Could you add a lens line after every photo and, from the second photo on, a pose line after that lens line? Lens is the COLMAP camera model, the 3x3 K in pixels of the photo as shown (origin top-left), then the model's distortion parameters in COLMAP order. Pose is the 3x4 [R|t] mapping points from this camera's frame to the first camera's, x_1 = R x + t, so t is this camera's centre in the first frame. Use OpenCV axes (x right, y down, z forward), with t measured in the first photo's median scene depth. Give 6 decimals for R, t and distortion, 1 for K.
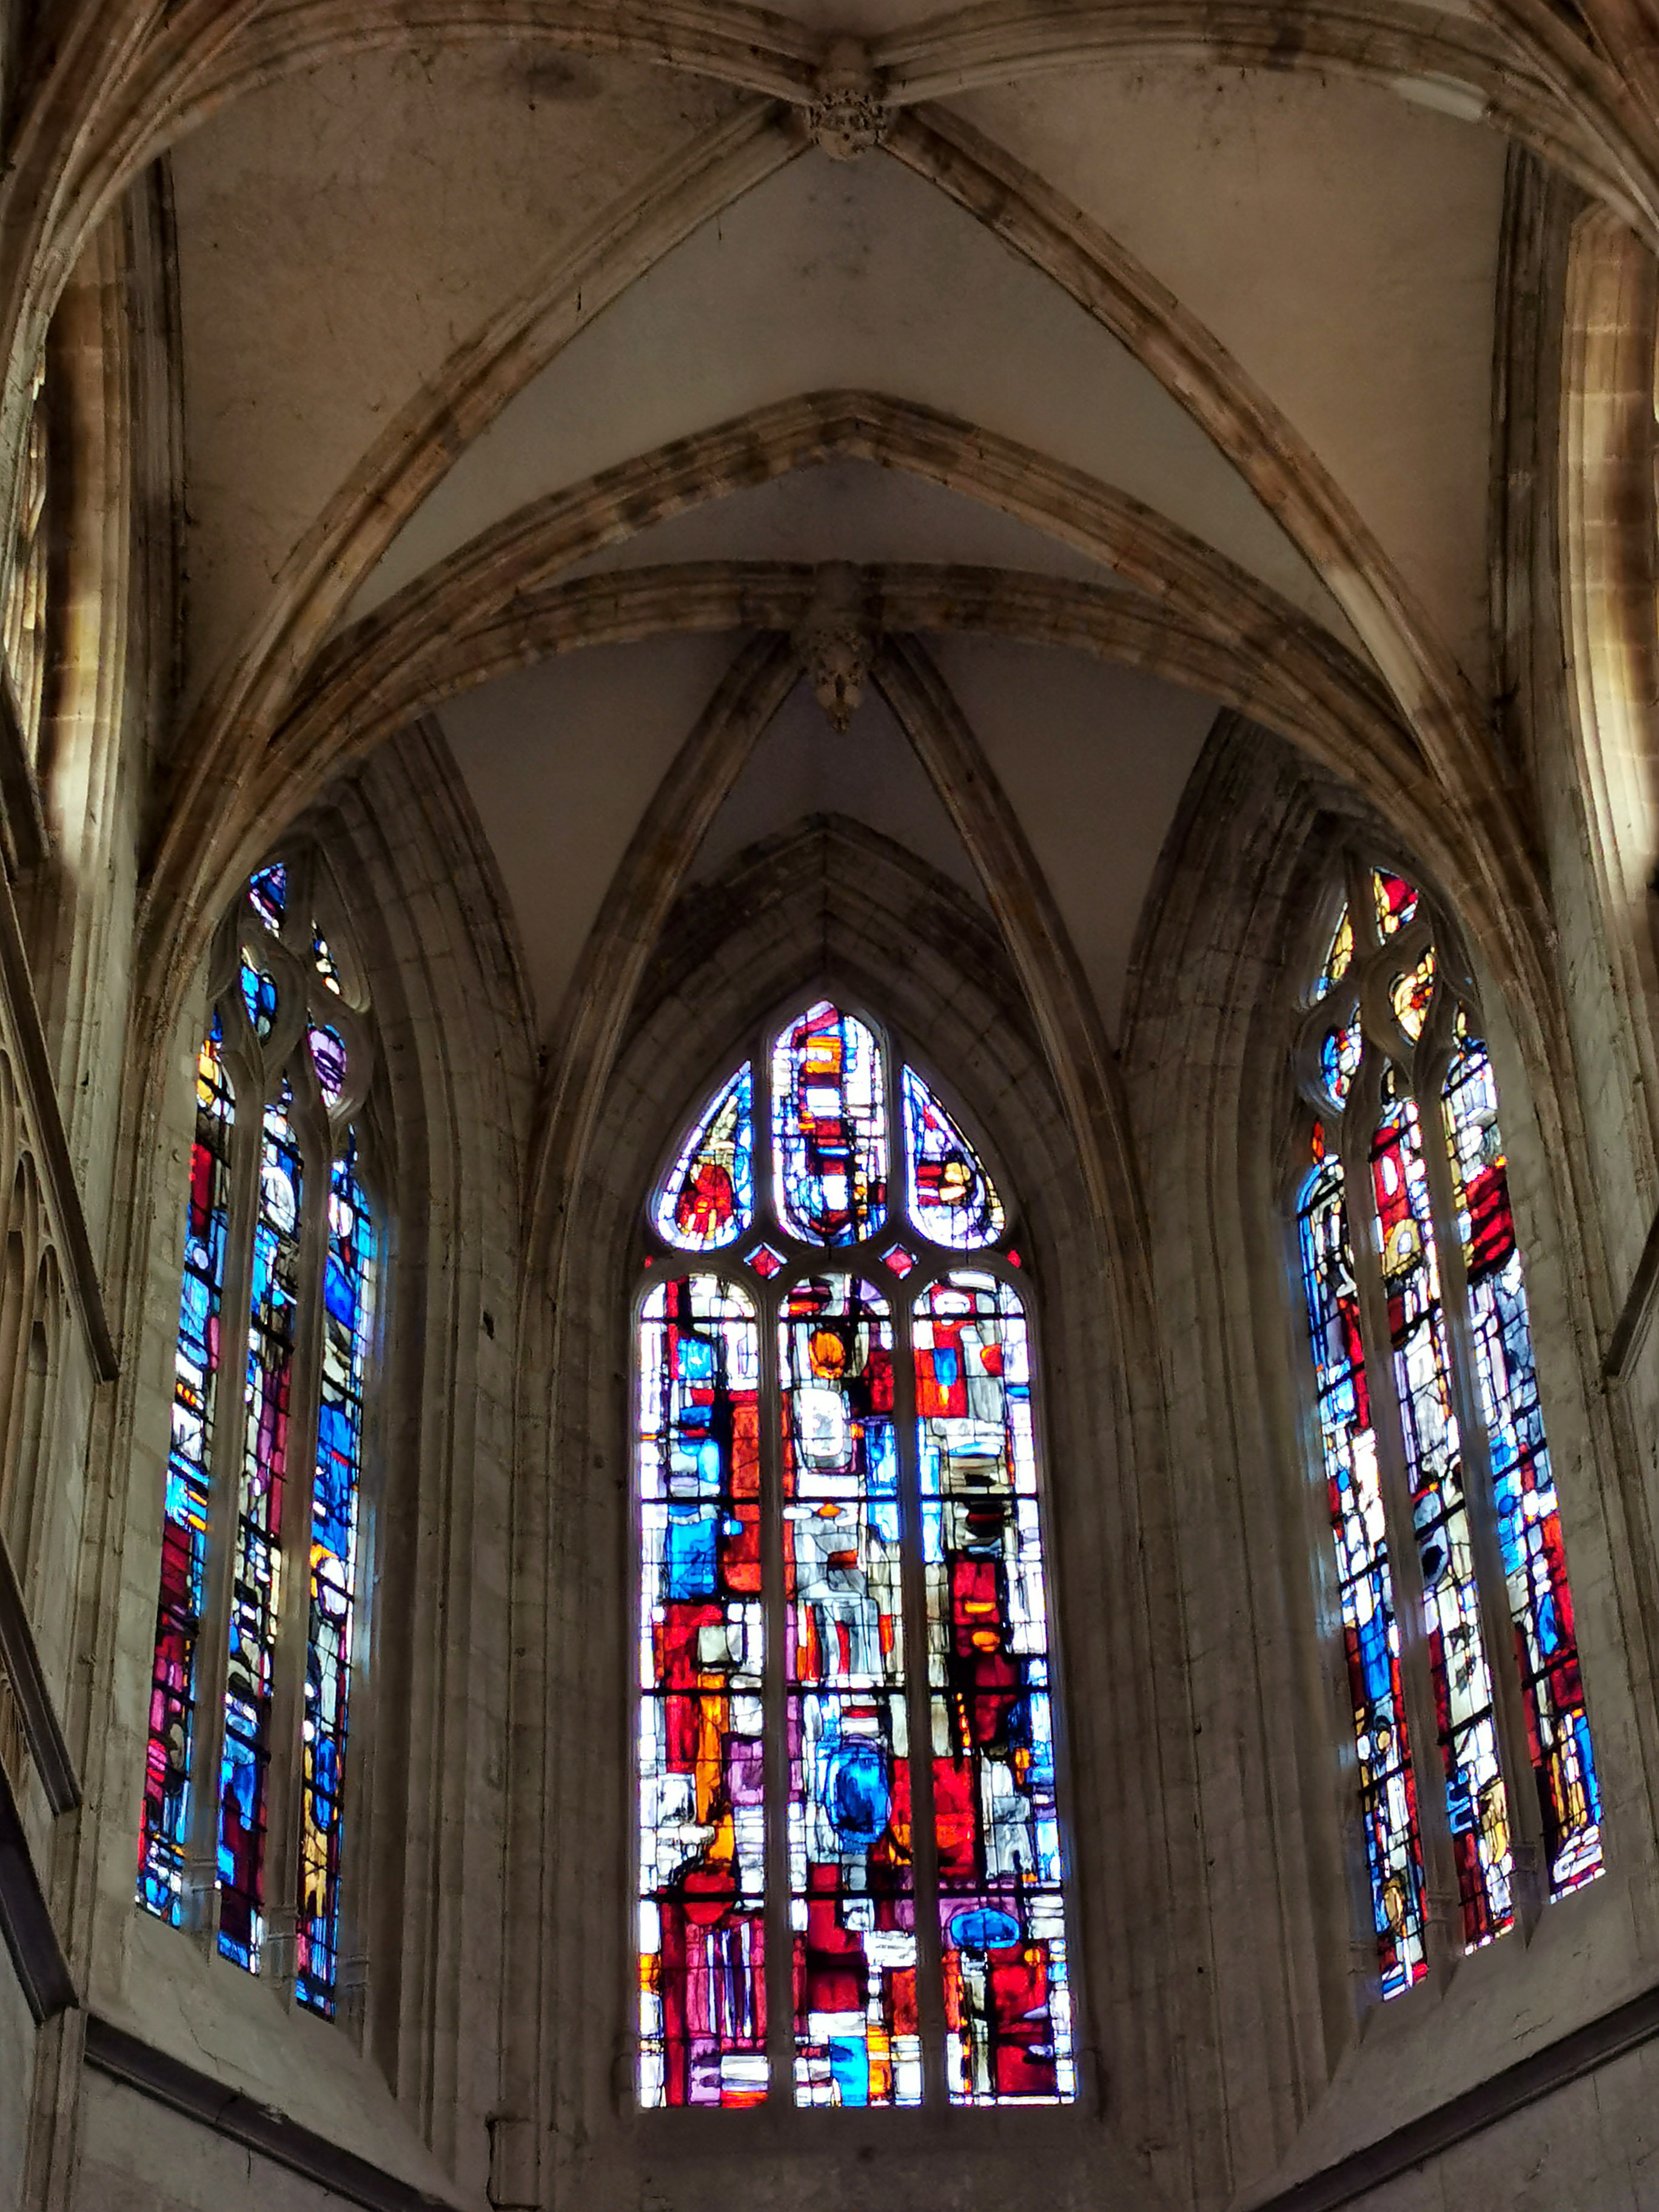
lens RADIAL K [[3954.8, 0, 839.3], [0, 3954.8, 1249.9], [0, 0, 1]] dist [0.127304, -1.563215]
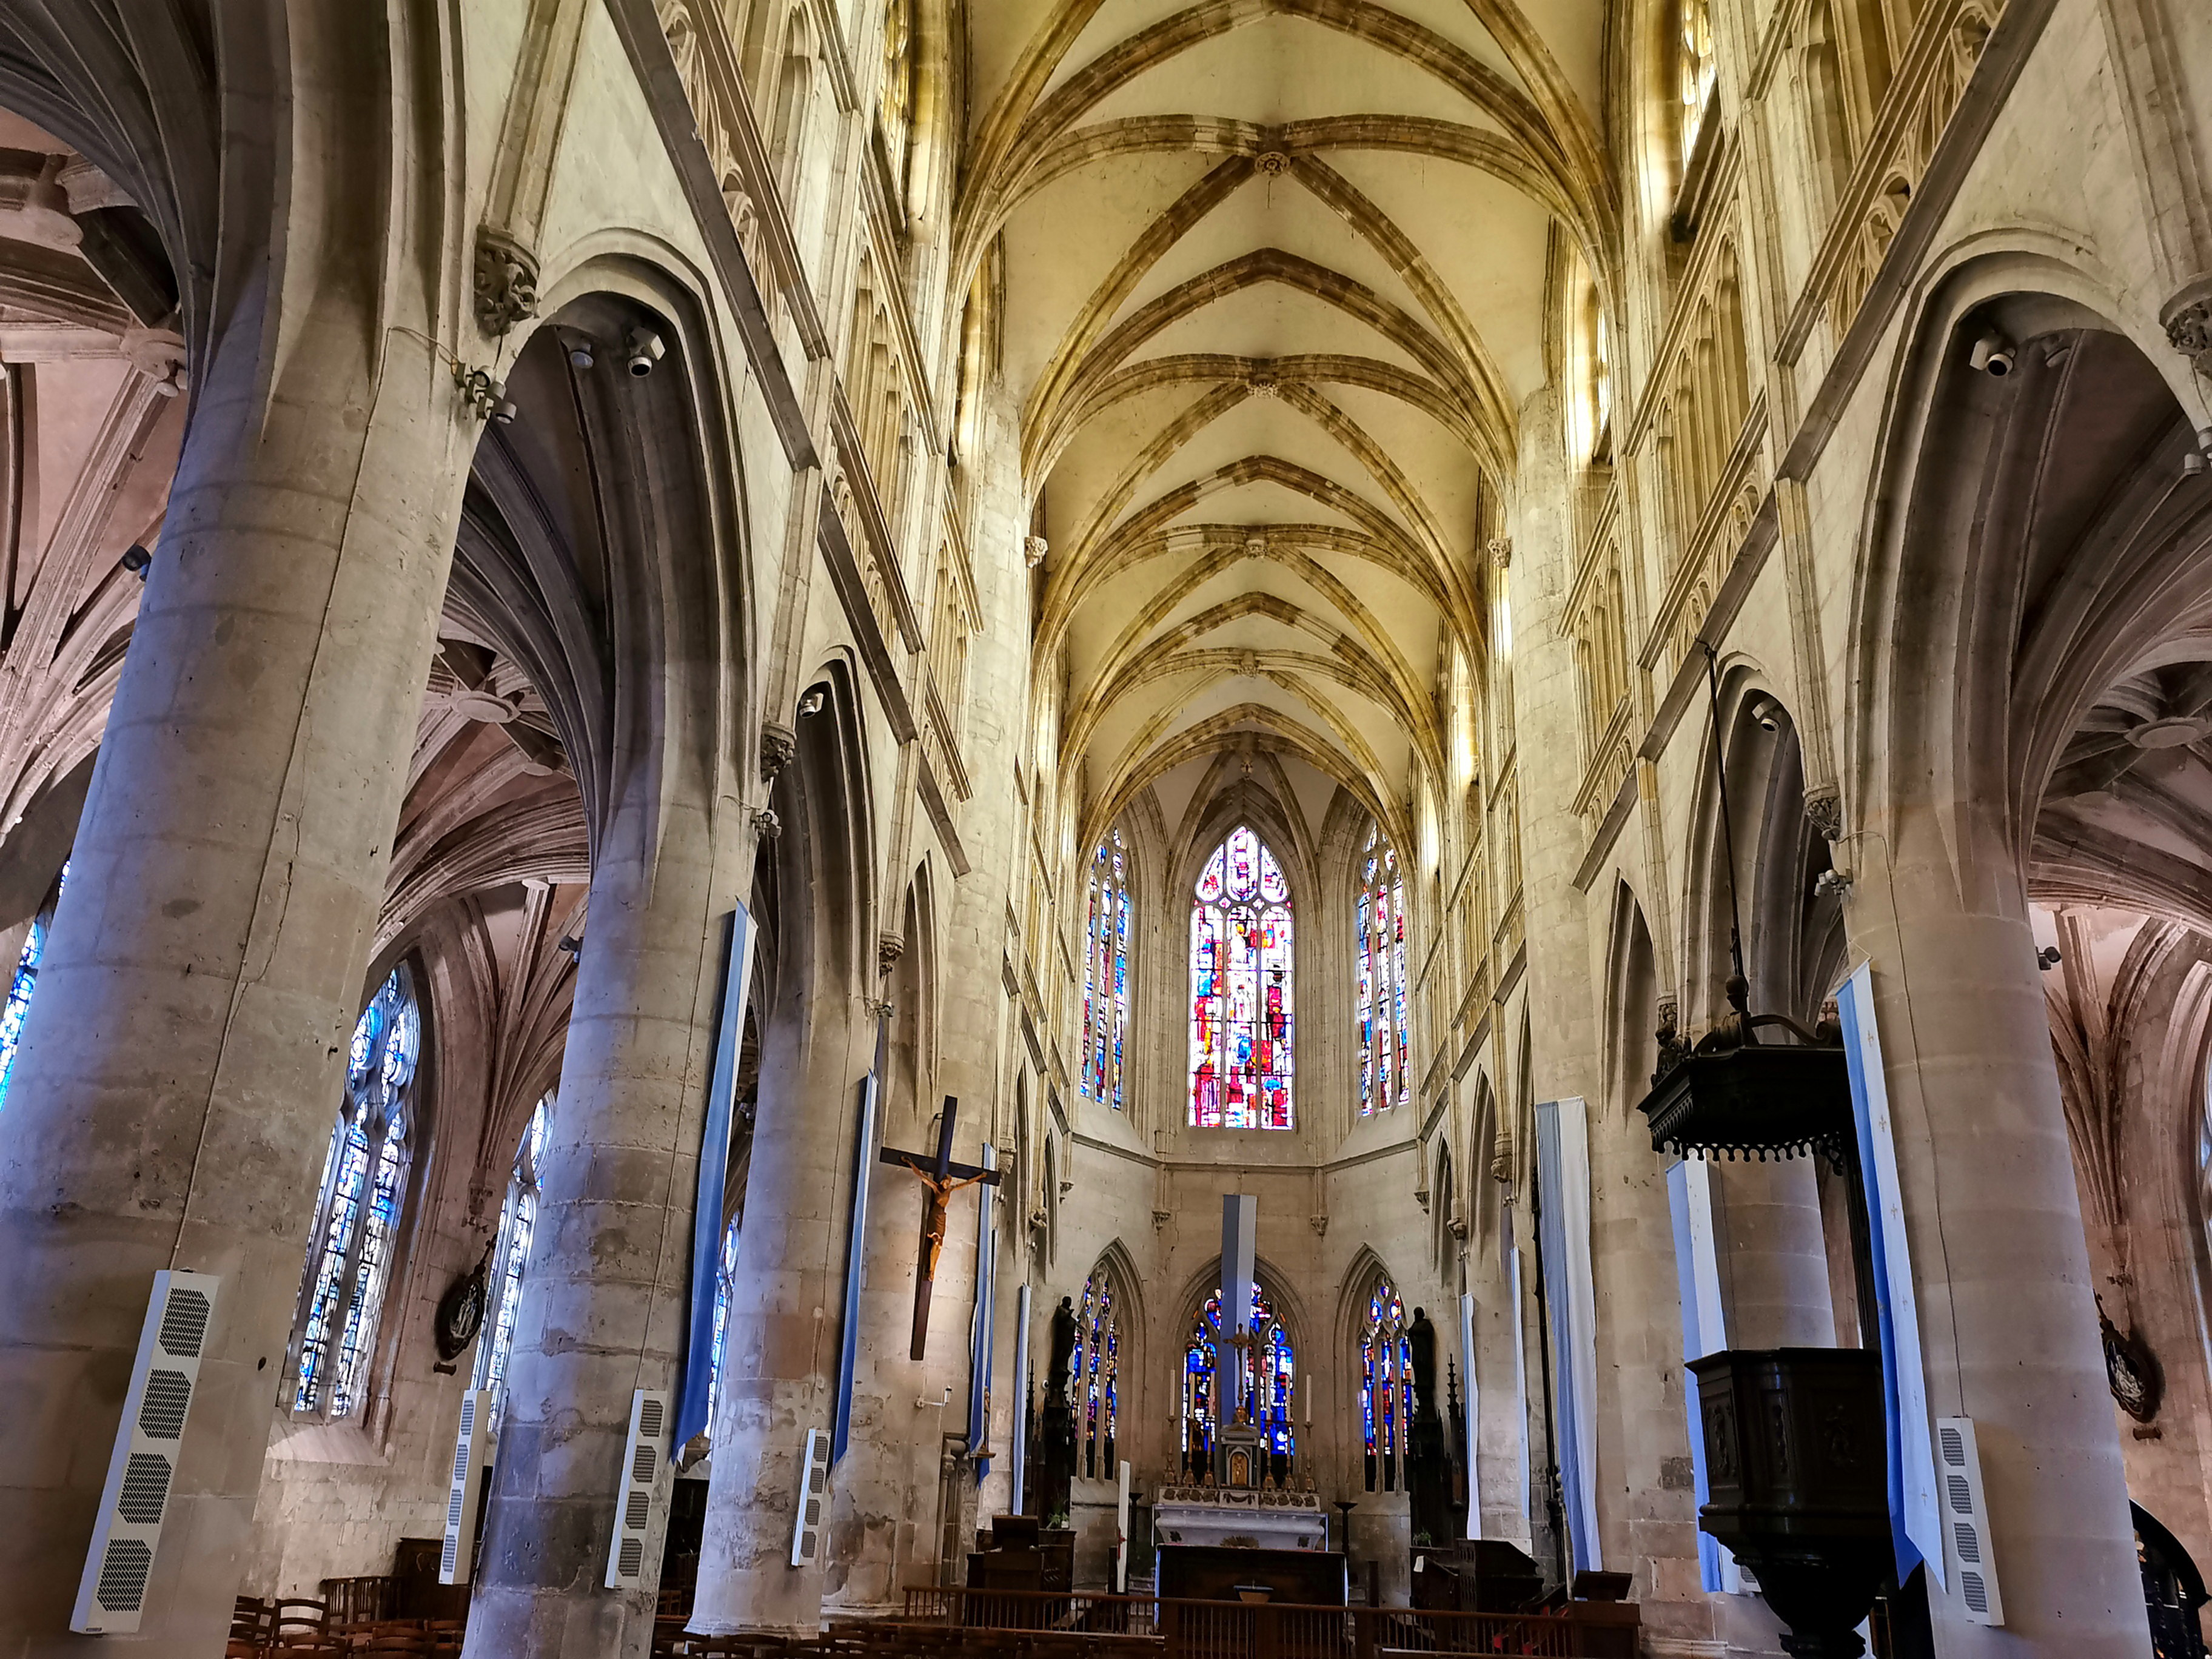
lens RADIAL K [[1641.8, 0, 1062.1], [0, 1641.8, 839.5], [0, 0, 1]] dist [0.068994, -0.090682]
pose [[0.991441, 0.029158, -0.127254, 0.029626], [-0.003257, 0.979961, 0.199164, -0.422334], [0.130511, -0.197045, 0.971669, -0.663408]]
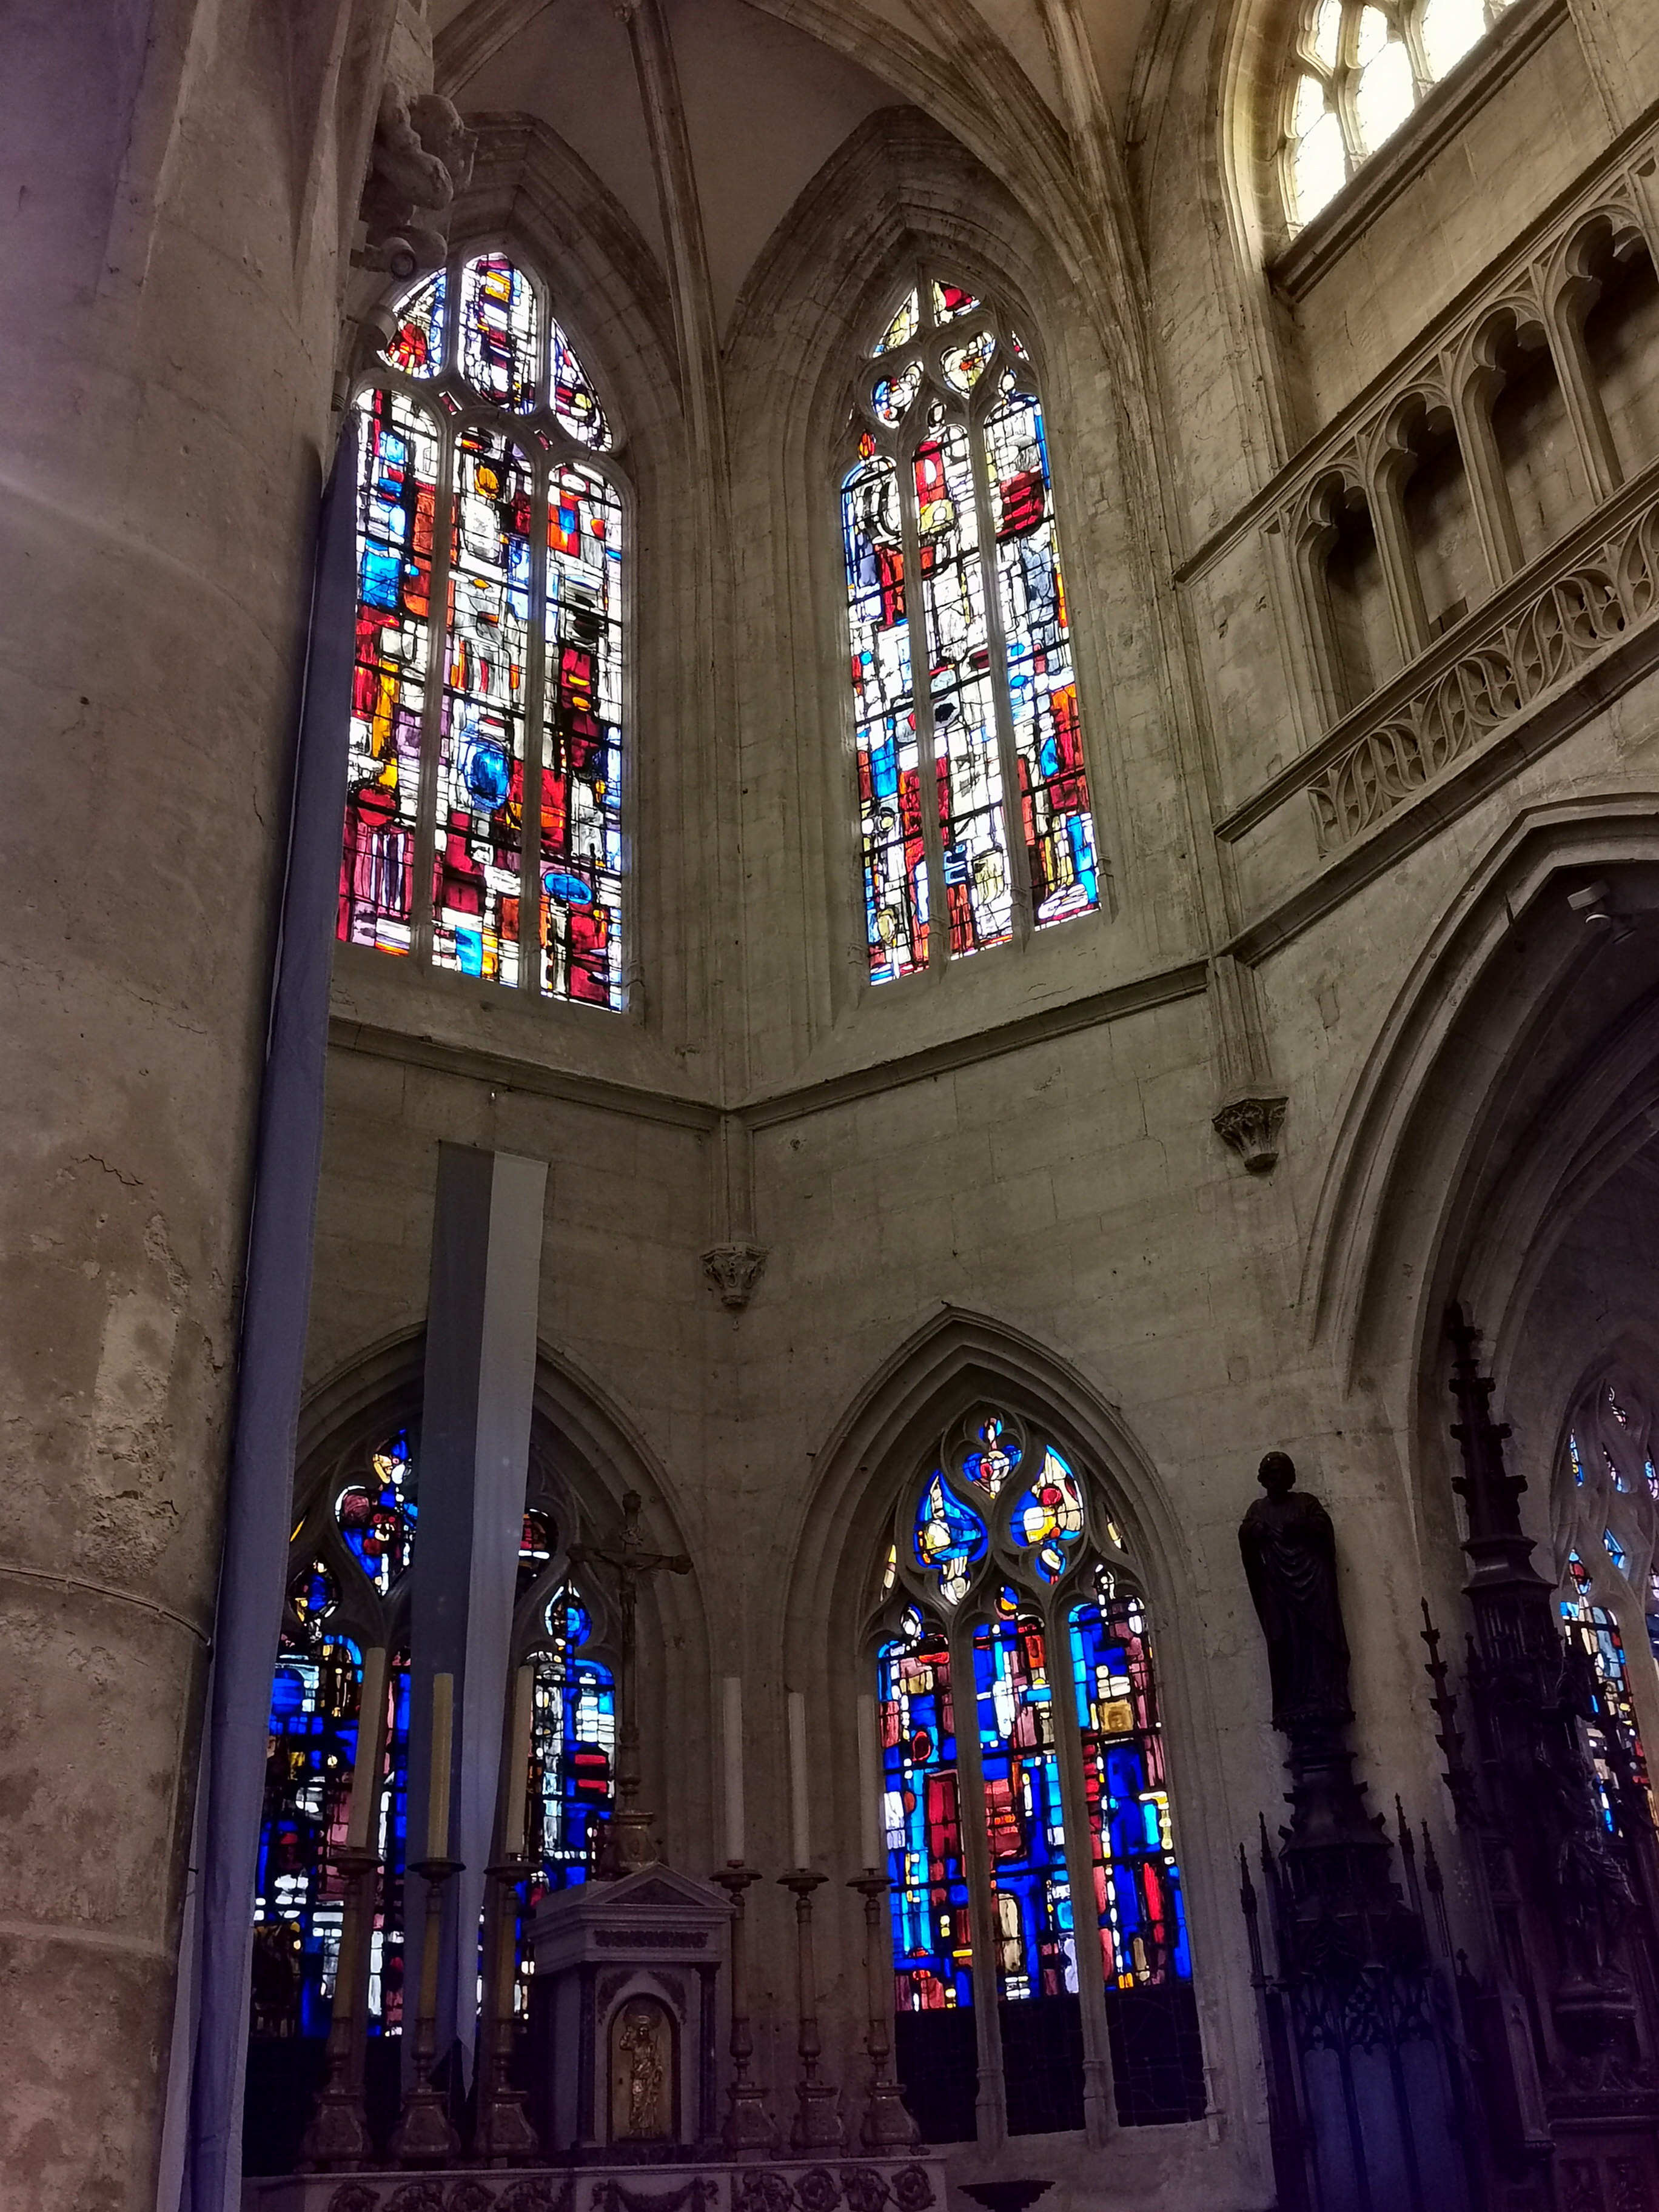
lens RADIAL K [[2177.0, 0, 829.5], [0, 2177.0, 1106.0], [0, 0, 1]] dist [-0.008214, 0.380463]
pose [[0.877735, 0.225267, 0.422891, -0.180255], [-0.257291, 0.966140, 0.019378, 0.201774], [-0.404206, -0.125814, 0.905974, 0.269156]]
